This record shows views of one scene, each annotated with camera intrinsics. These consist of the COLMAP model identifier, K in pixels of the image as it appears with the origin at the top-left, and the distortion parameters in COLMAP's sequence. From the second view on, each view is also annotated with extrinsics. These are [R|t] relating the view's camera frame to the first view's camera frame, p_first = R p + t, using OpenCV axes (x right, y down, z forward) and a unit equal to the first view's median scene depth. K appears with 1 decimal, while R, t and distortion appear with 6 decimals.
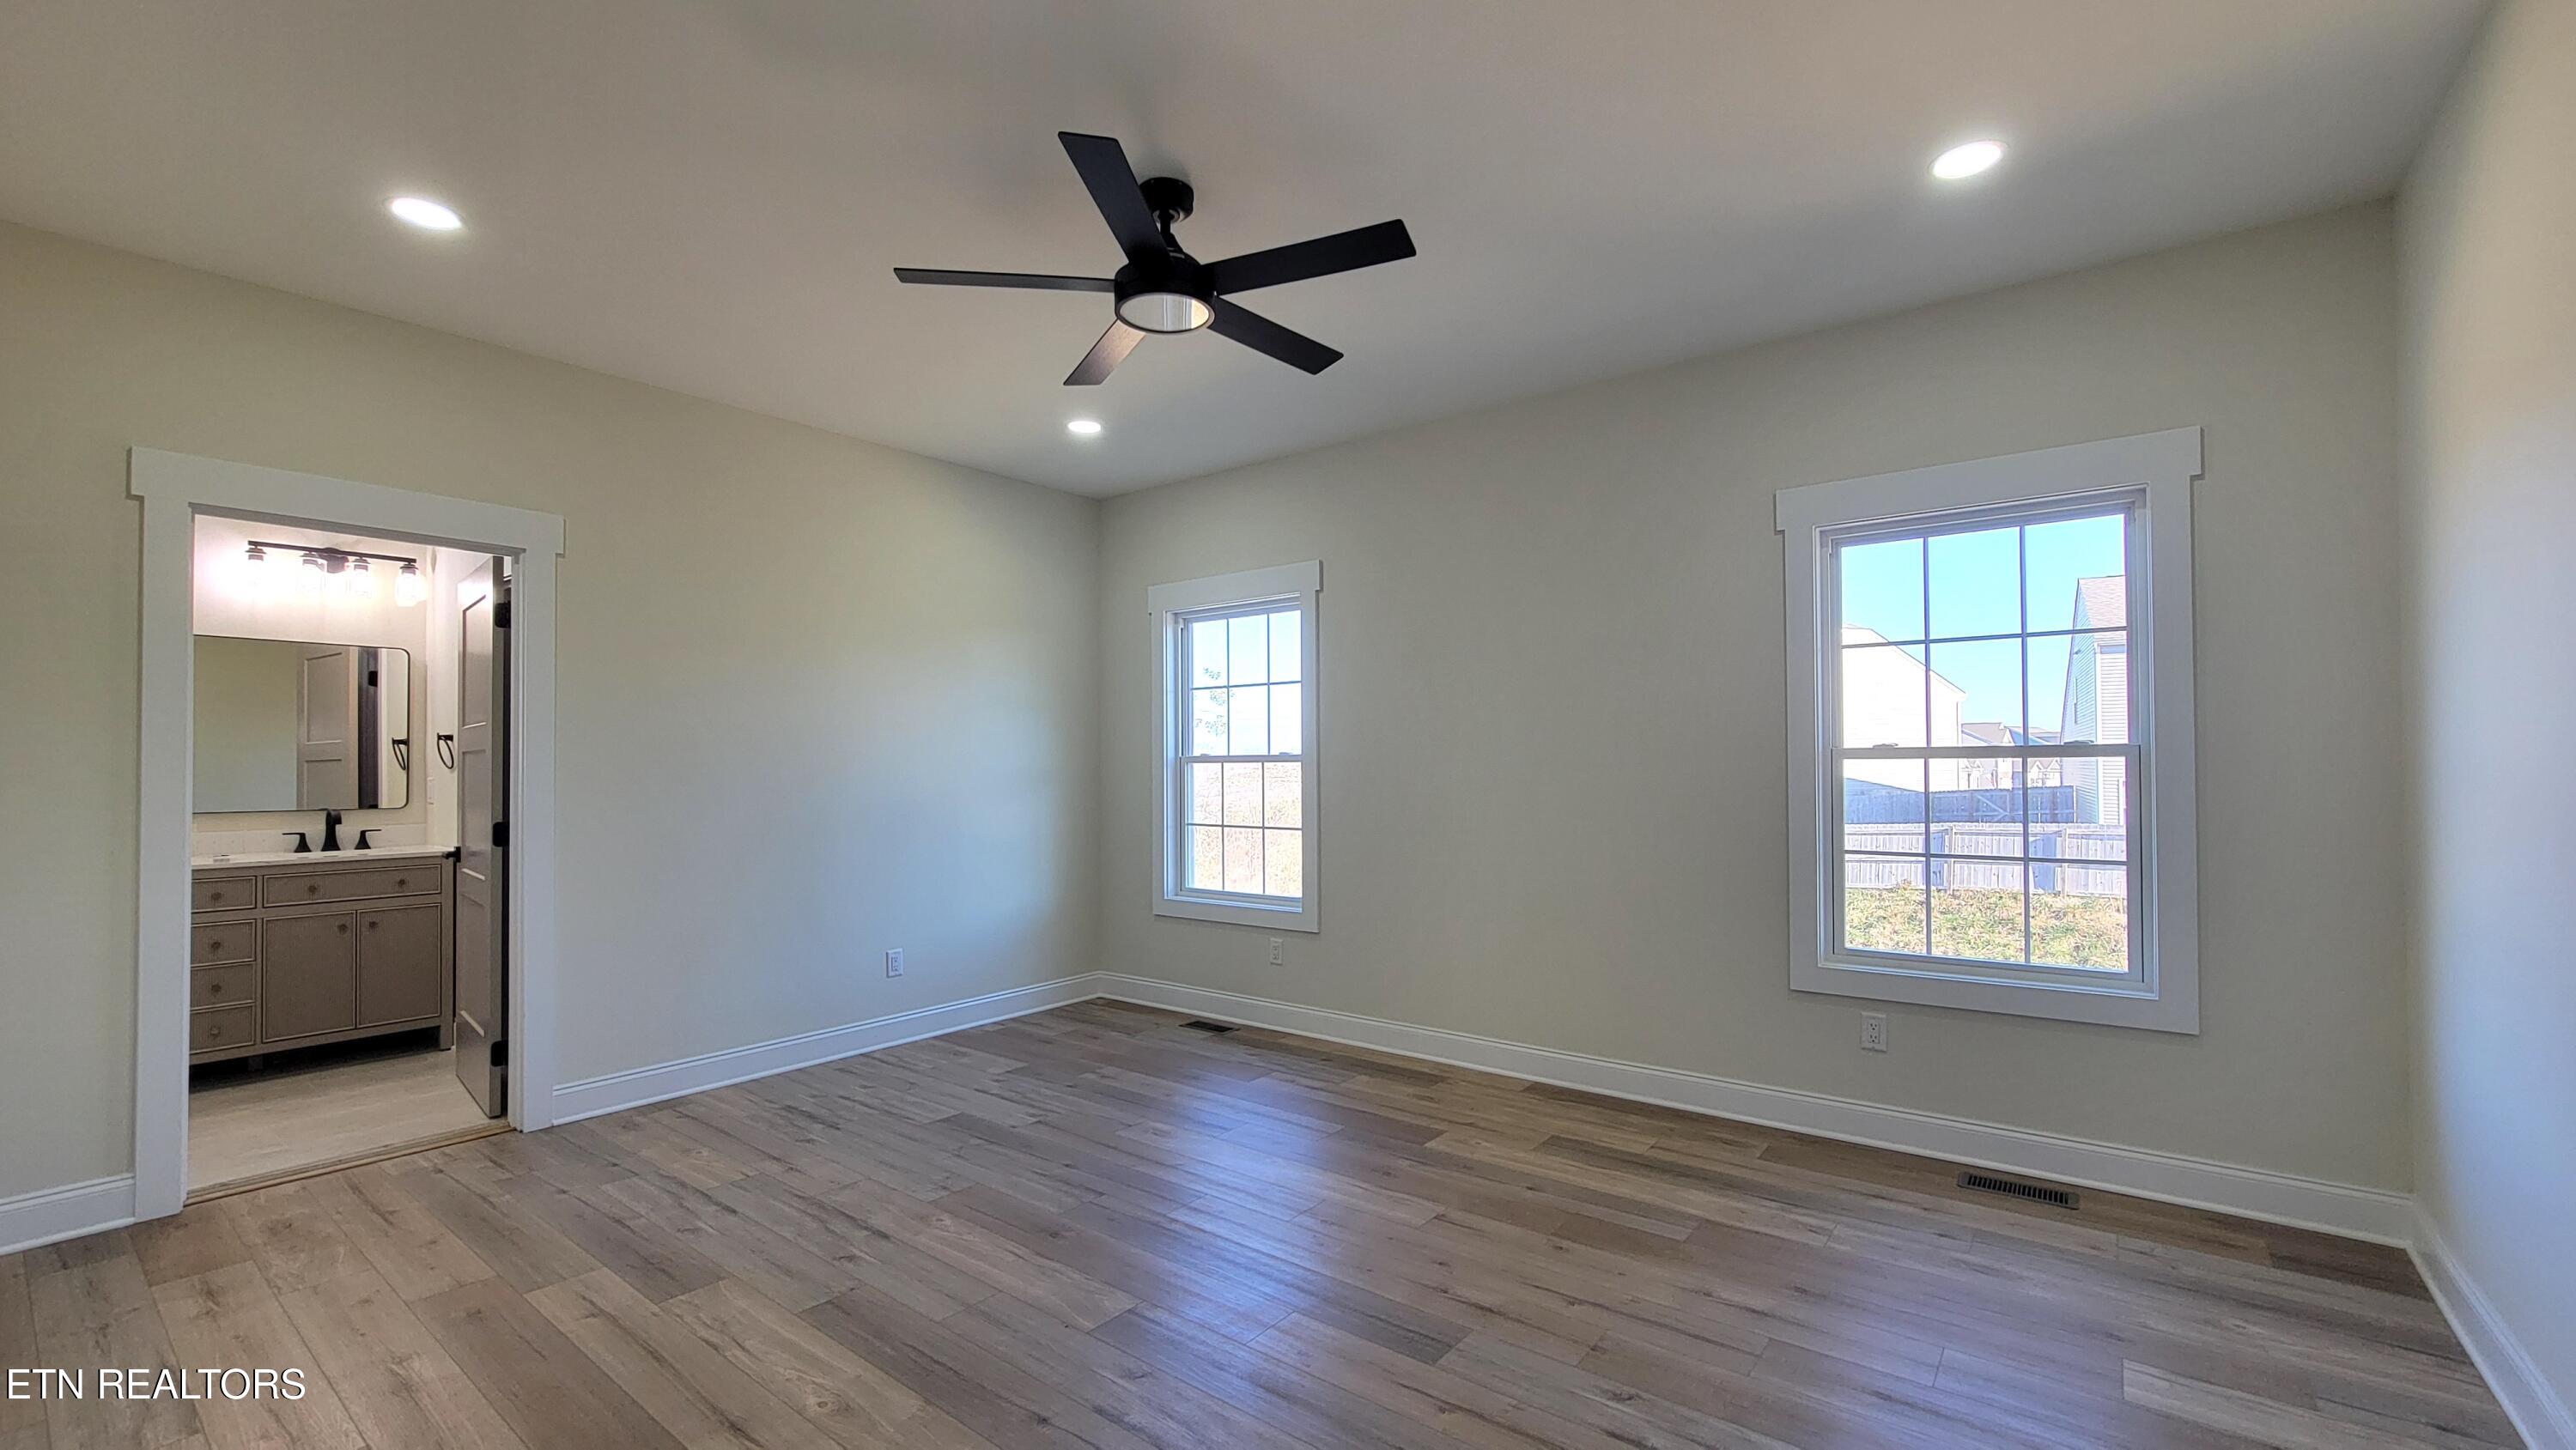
lens RADIAL K [[1074.8, 0, 1292.4], [0, 1074.8, 743.6], [0, 0, 1]] dist [-0.001146, 0.000087]
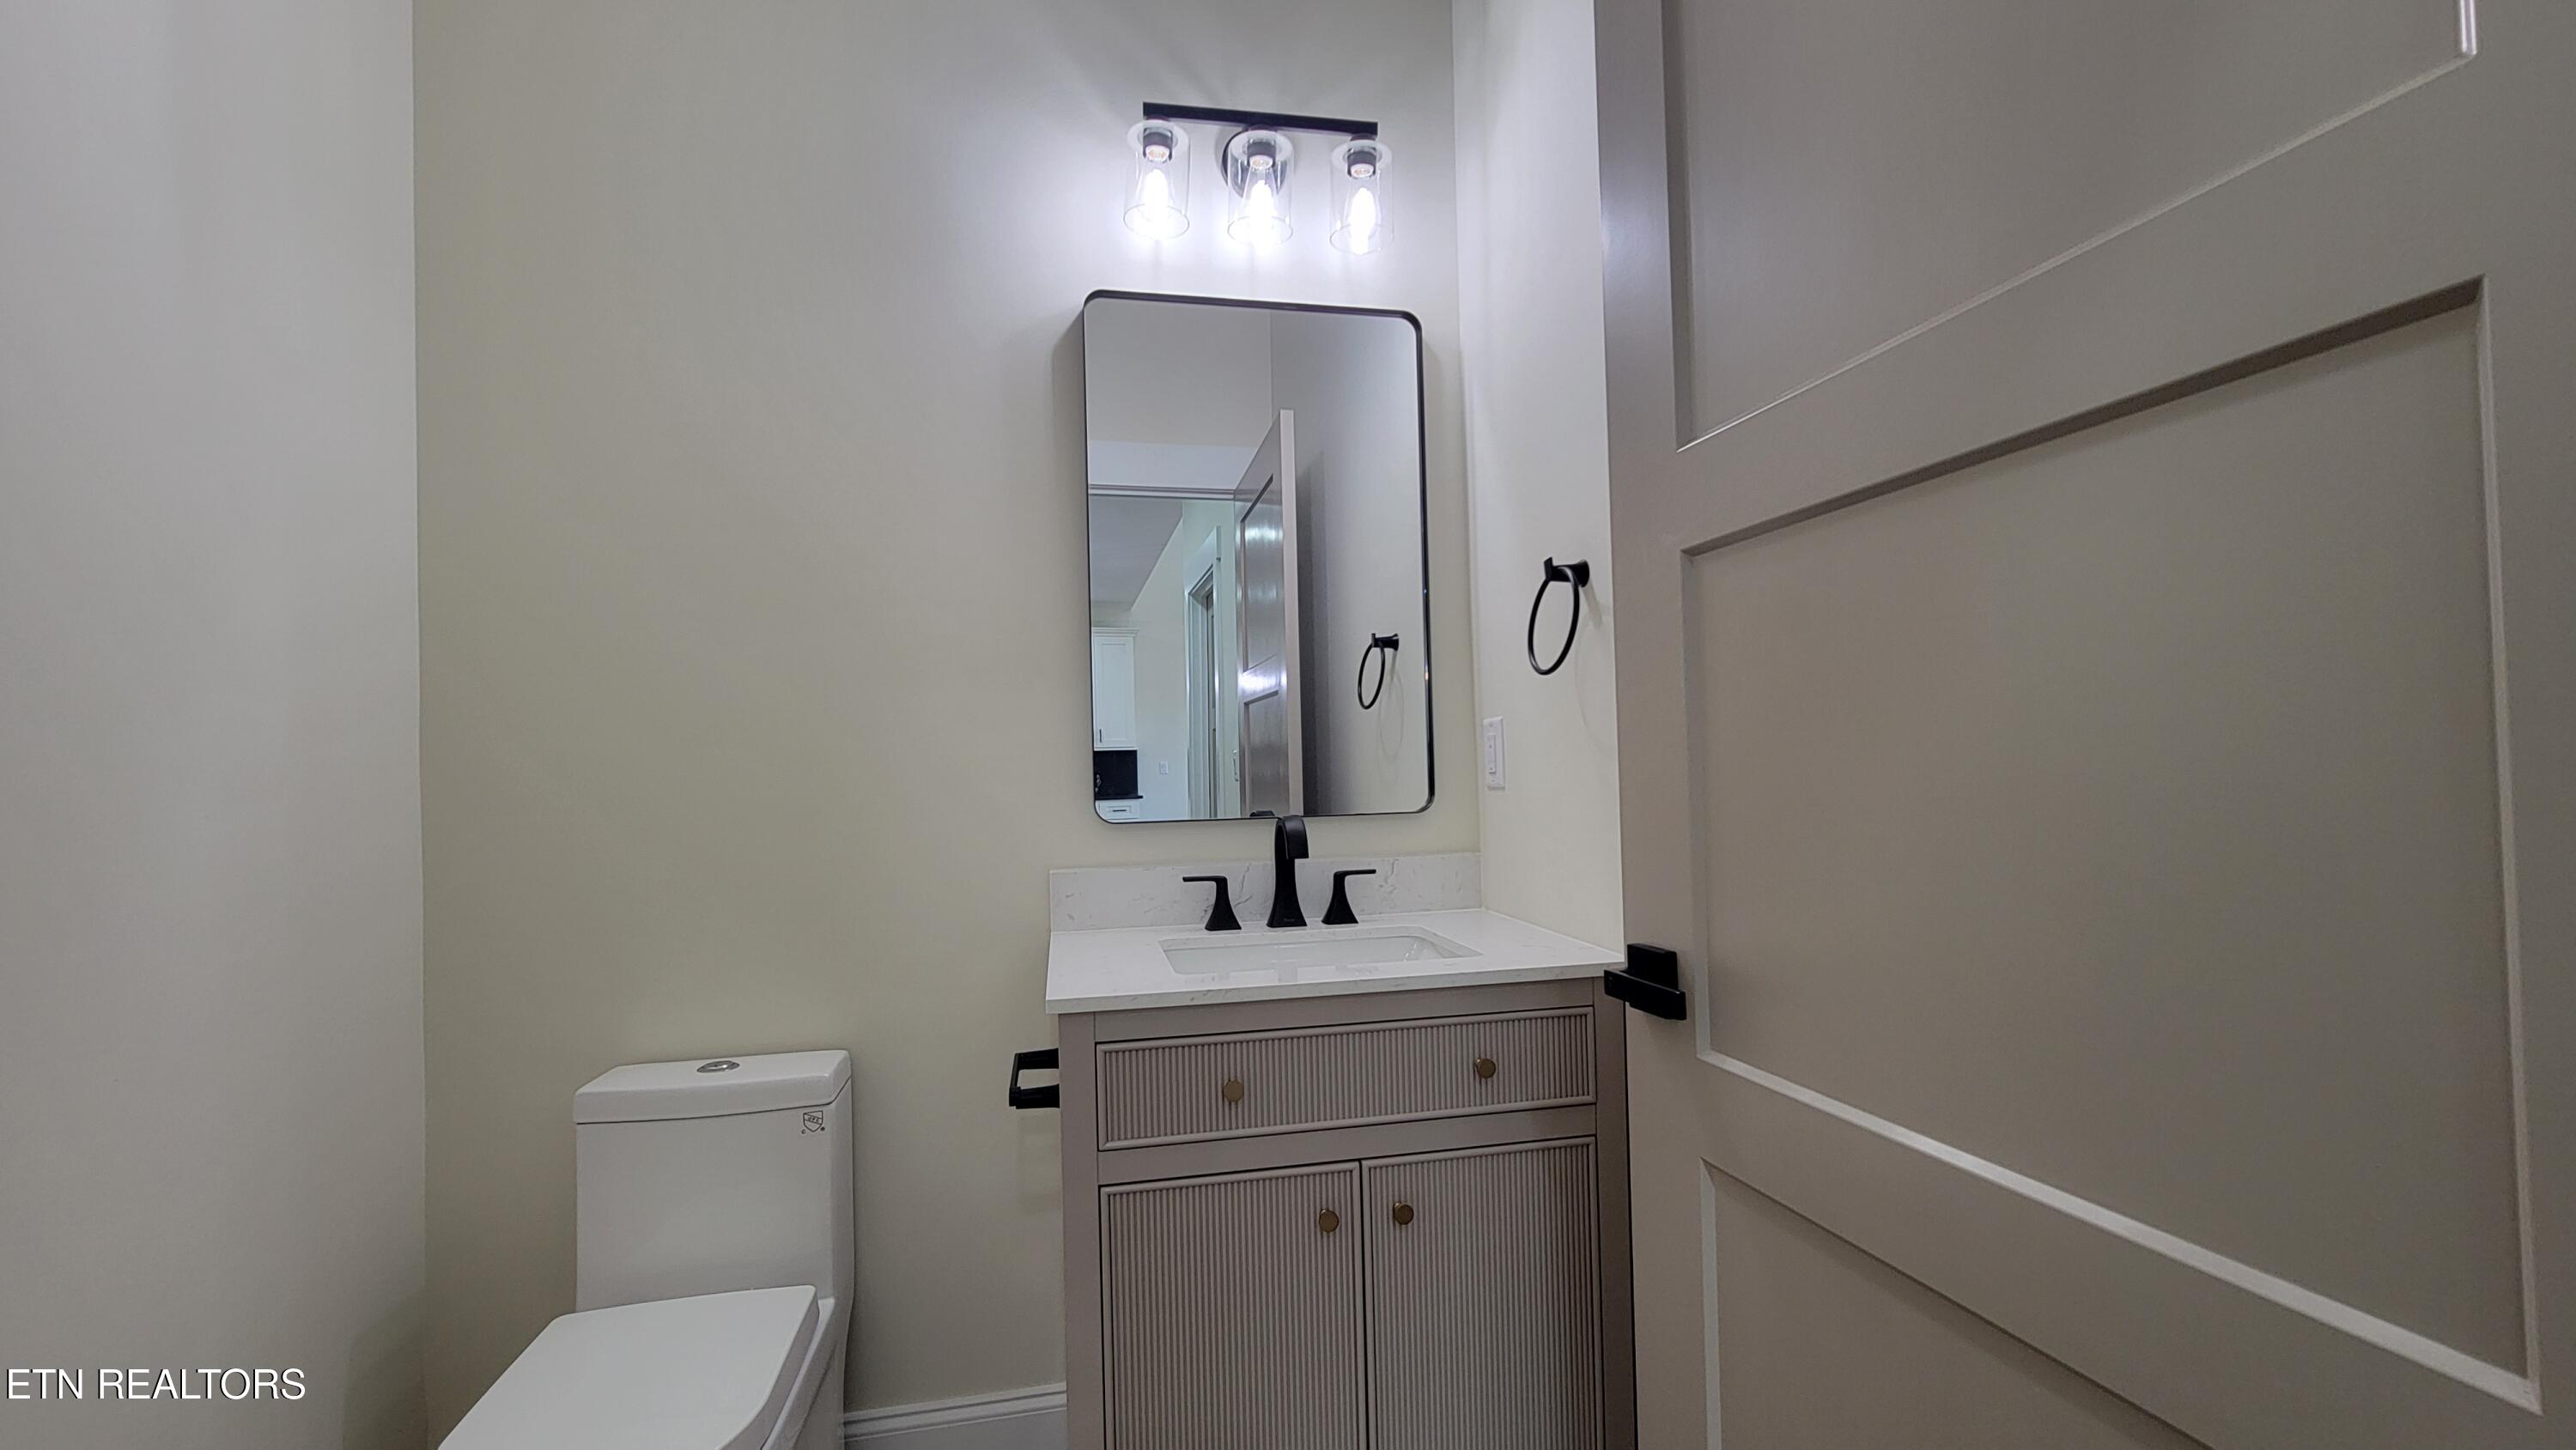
lens RADIAL K [[1074.8, 0, 1292.4], [0, 1074.8, 743.6], [0, 0, 1]] dist [-0.001146, 0.000087]
pose [[0.763527, -0.067730, -0.642214, -0.658331], [0.048518, 0.997690, -0.047537, 0.055241], [0.643951, 0.005137, 0.765050, 0.729275]]
